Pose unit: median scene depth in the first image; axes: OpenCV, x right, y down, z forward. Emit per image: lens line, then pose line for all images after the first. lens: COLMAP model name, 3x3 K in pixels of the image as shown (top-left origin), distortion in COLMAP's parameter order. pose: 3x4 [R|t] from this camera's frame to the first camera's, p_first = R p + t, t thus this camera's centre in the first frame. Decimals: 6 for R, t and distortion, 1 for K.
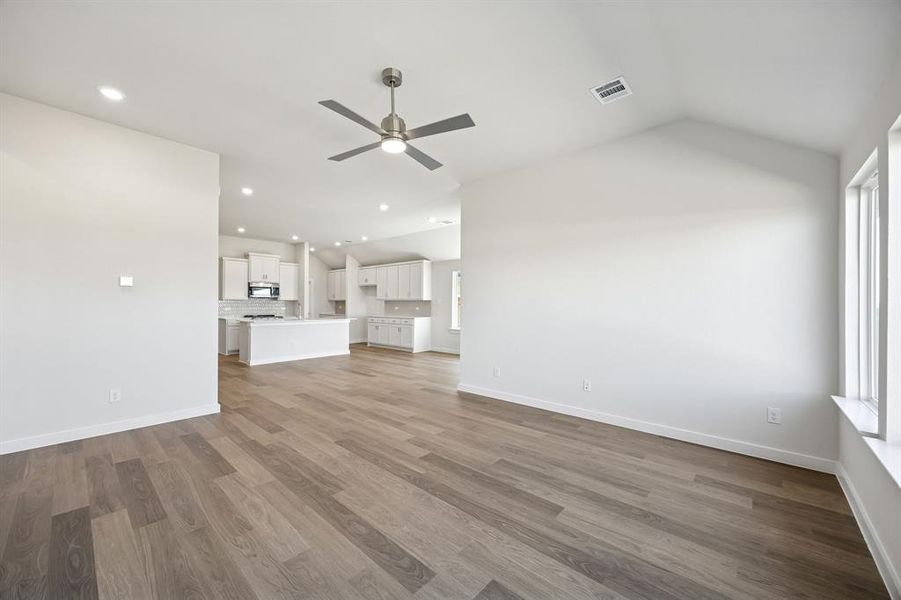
lens RADIAL K [[345.0, 0, 449.1], [0, 345.0, 301.8], [0, 0, 1]] dist [-0.002336, 0.000165]
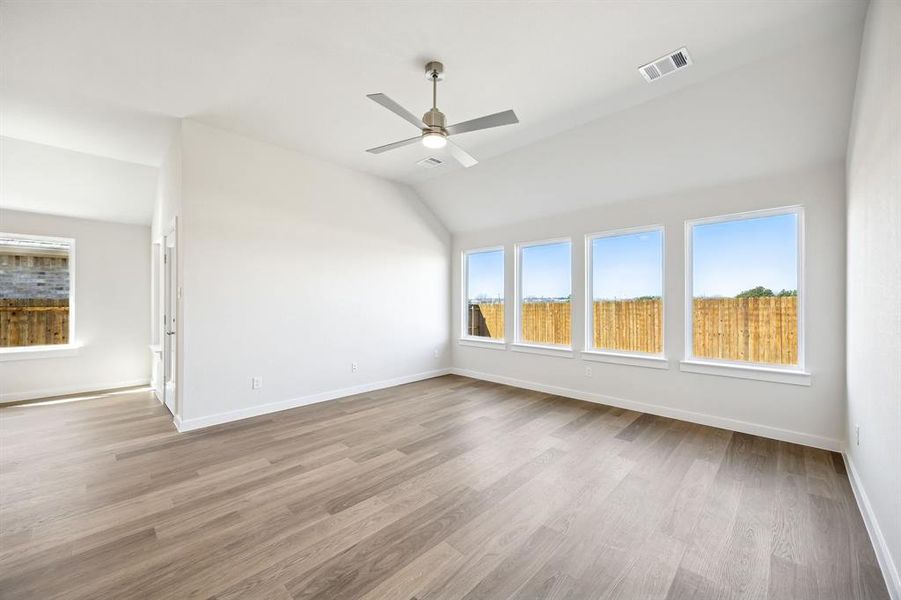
lens RADIAL K [[345.0, 0, 454.5], [0, 345.0, 300.5], [0, 0, 1]] dist [-0.002336, 0.000165]
pose [[0.032381, -0.005369, 0.999461, -0.878082], [-0.003985, 0.999977, 0.005501, 0.006456], [-0.999468, -0.004161, 0.032359, 0.690299]]
